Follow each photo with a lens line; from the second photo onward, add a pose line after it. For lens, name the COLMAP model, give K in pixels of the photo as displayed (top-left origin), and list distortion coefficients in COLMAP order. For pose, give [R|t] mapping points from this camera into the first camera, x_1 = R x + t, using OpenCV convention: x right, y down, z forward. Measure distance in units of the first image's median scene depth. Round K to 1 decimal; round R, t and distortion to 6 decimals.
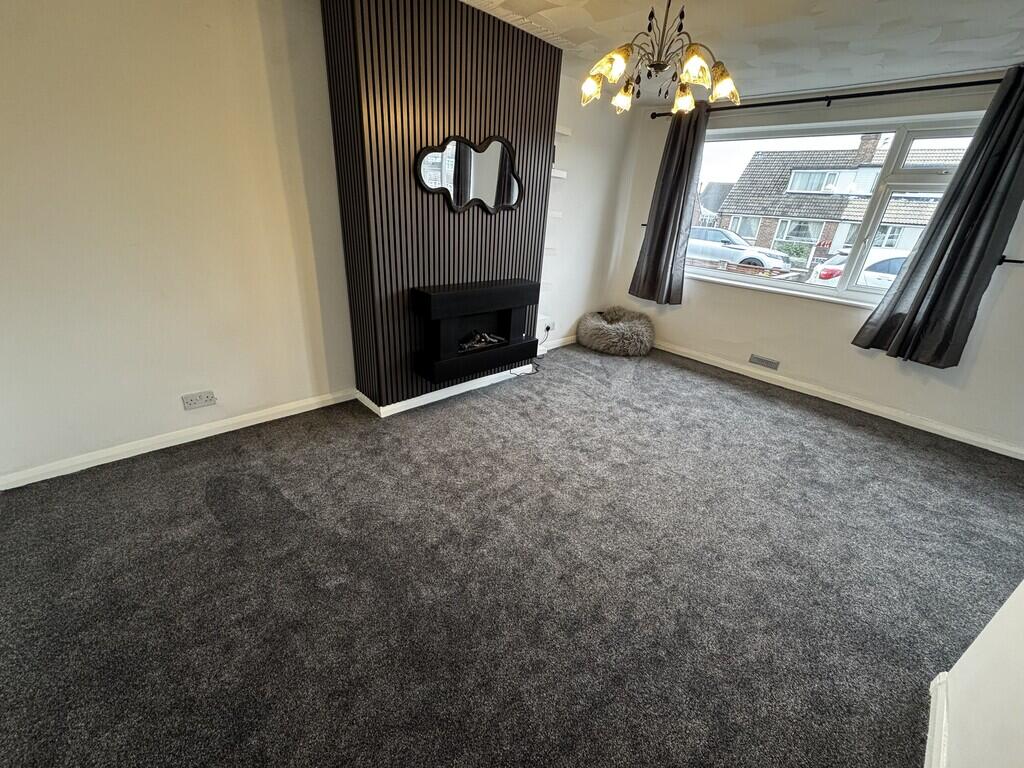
lens RADIAL K [[406.6, 0, 511.6], [0, 406.6, 384.4], [0, 0, 1]] dist [-0.003670, 0.000184]
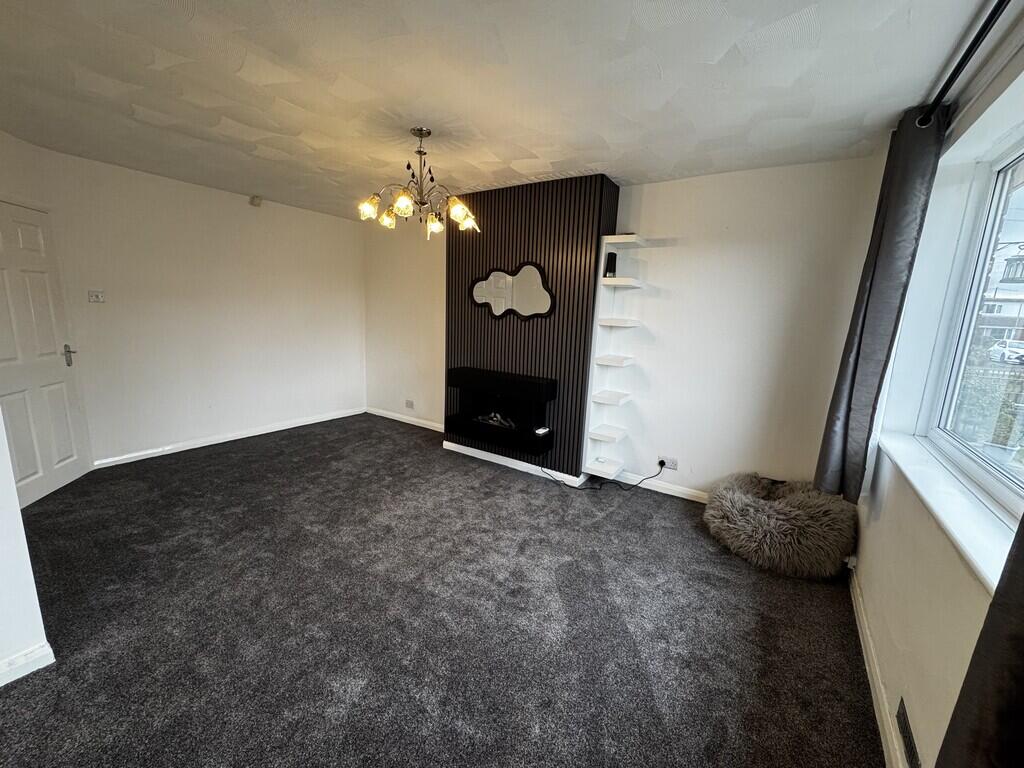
lens RADIAL K [[406.6, 0, 512.6], [0, 406.6, 384.4], [0, 0, 1]] dist [-0.003670, 0.000184]
pose [[0.229454, 0.119532, -0.965952, 1.107500], [-0.415083, 0.909676, 0.013969, -0.246492], [0.880373, 0.397744, 0.258345, 0.725634]]
